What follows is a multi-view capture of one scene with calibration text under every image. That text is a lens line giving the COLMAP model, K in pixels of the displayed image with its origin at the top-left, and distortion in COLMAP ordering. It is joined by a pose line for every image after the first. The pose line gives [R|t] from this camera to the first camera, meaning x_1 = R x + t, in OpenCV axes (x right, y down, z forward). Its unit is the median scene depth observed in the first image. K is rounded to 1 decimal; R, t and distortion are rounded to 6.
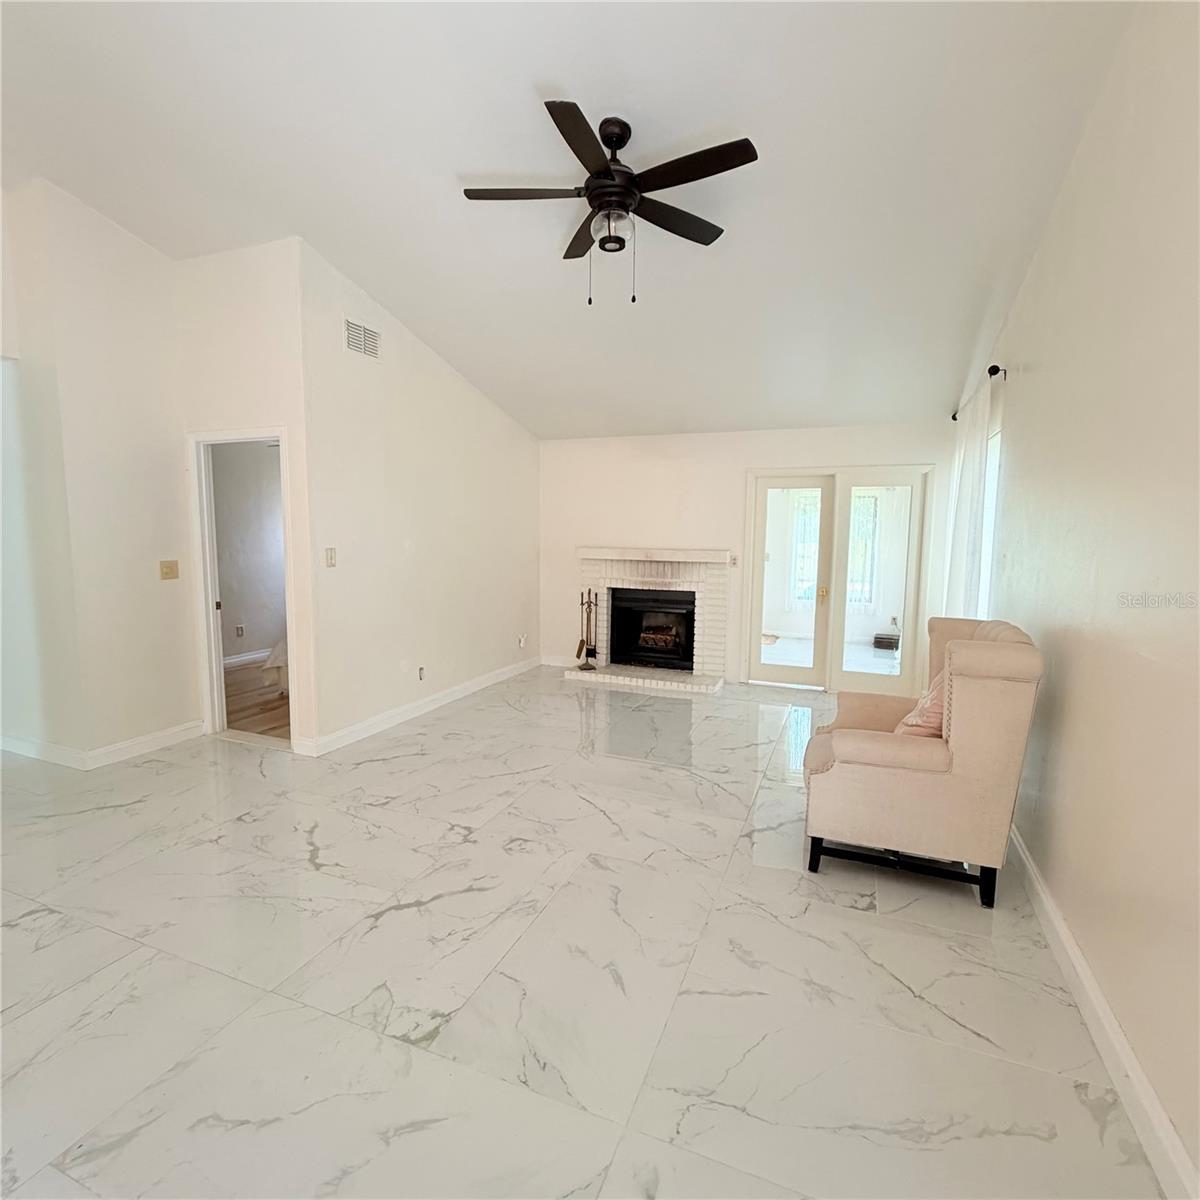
lens RADIAL K [[636.5, 0, 598.2], [0, 636.5, 596.1], [0, 0, 1]] dist [0.005831, -0.003278]
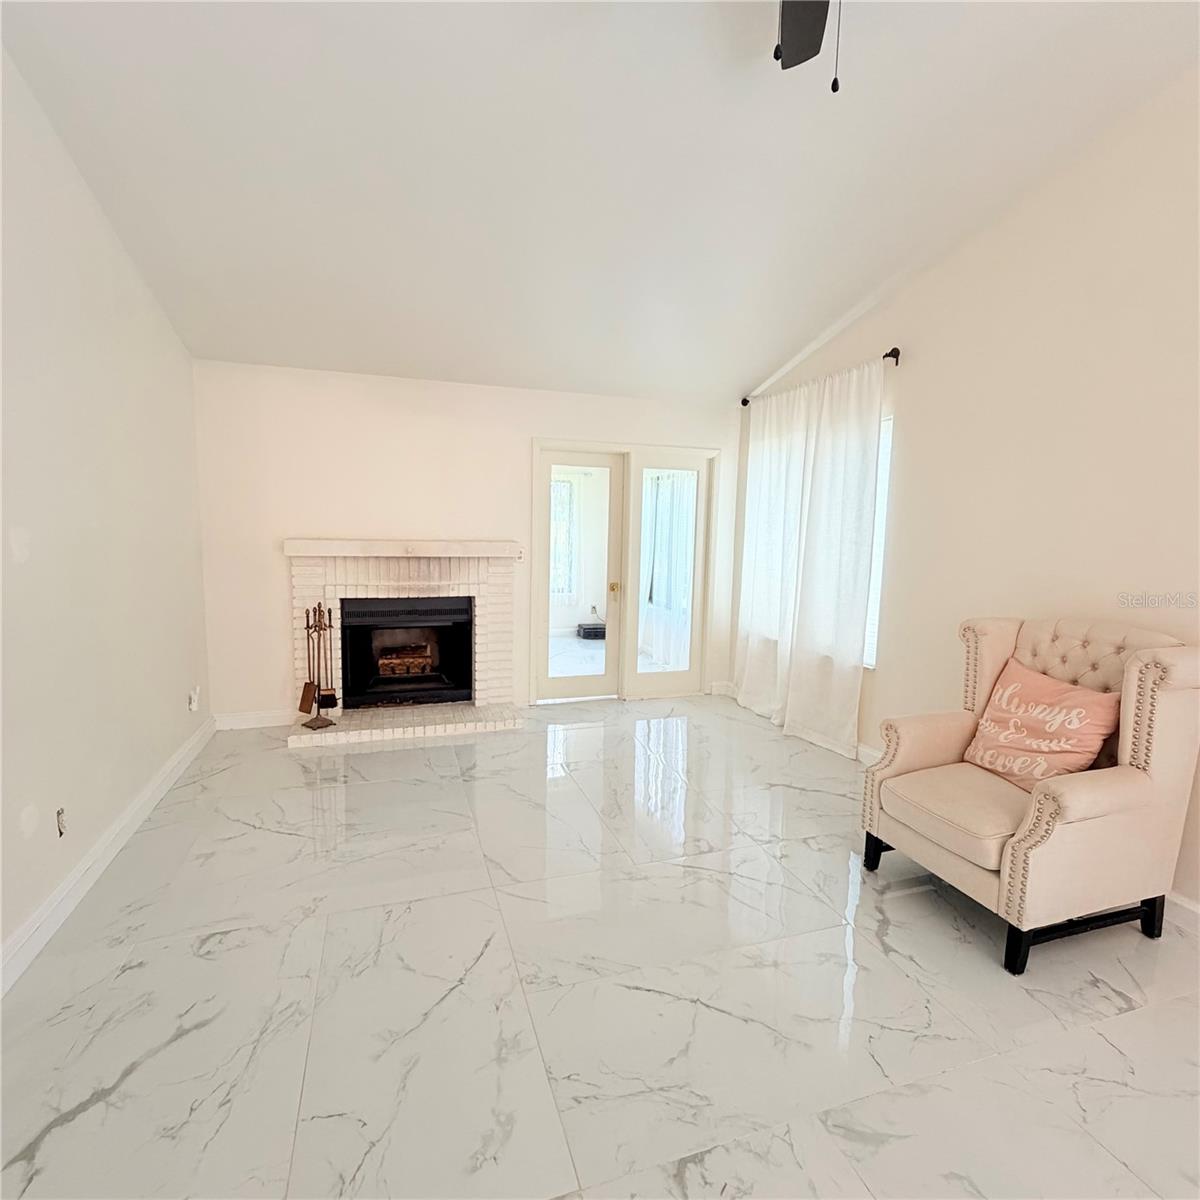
lens RADIAL K [[636.5, 0, 597.8], [0, 636.5, 596.2], [0, 0, 1]] dist [0.005831, -0.003278]
pose [[0.762401, -0.069592, 0.643352, -0.216658], [0.054898, 0.997572, 0.042852, -0.031213], [-0.644773, 0.002648, 0.764370, 0.326554]]
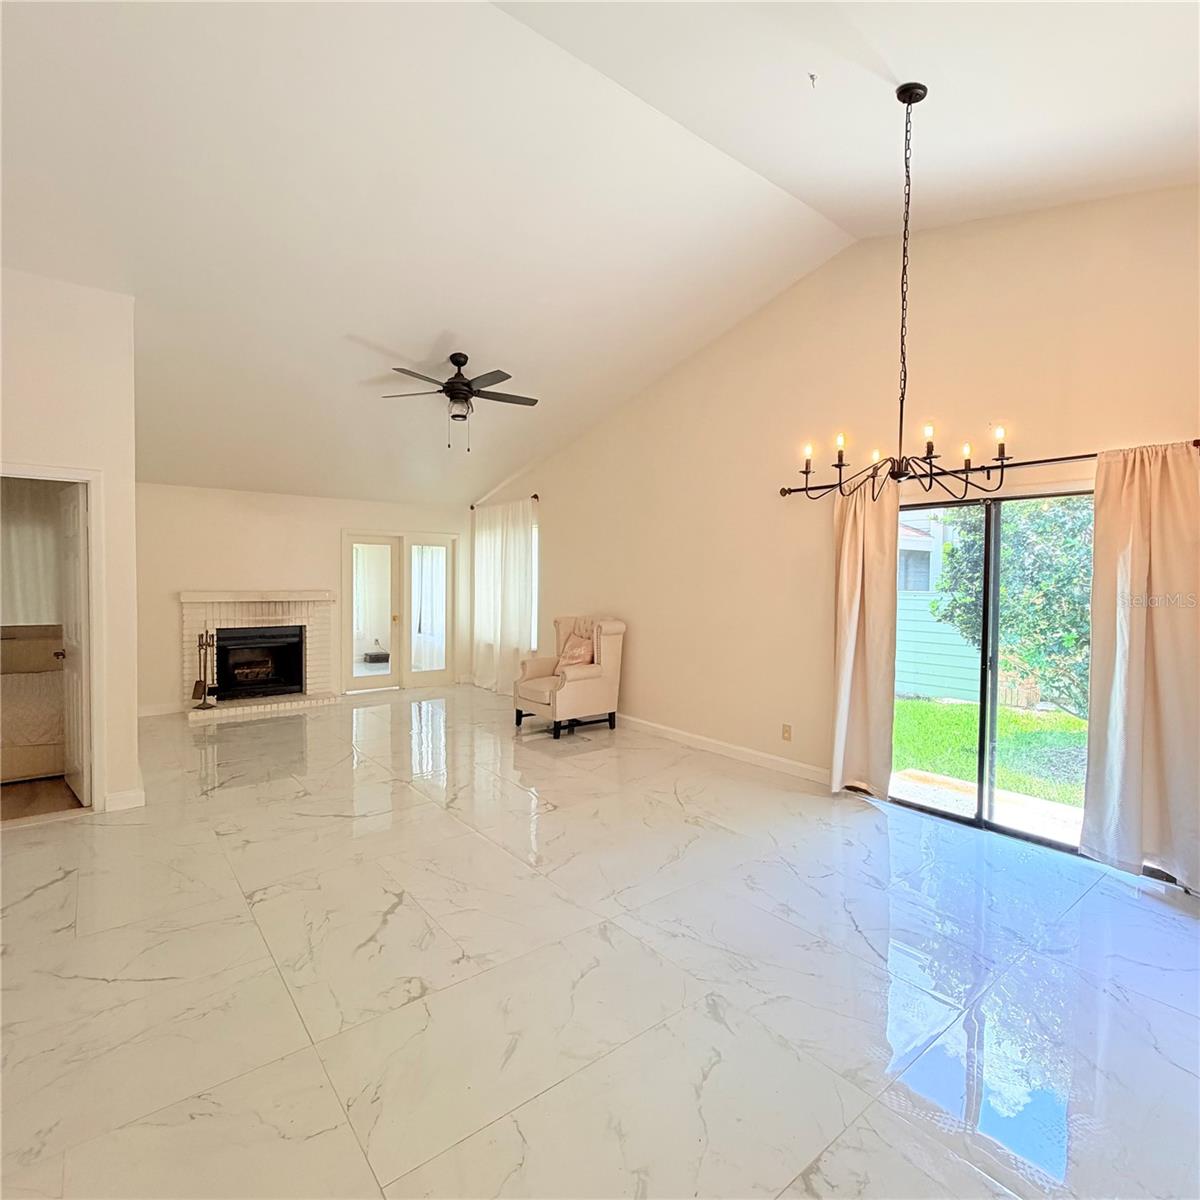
lens RADIAL K [[636.5, 0, 593.4], [0, 636.5, 598.2], [0, 0, 1]] dist [0.005831, -0.003278]
pose [[0.496090, -0.033625, 0.867620, -0.616368], [0.086237, 0.996217, -0.010700, 0.001895], [-0.863978, 0.080129, 0.497113, -0.078671]]
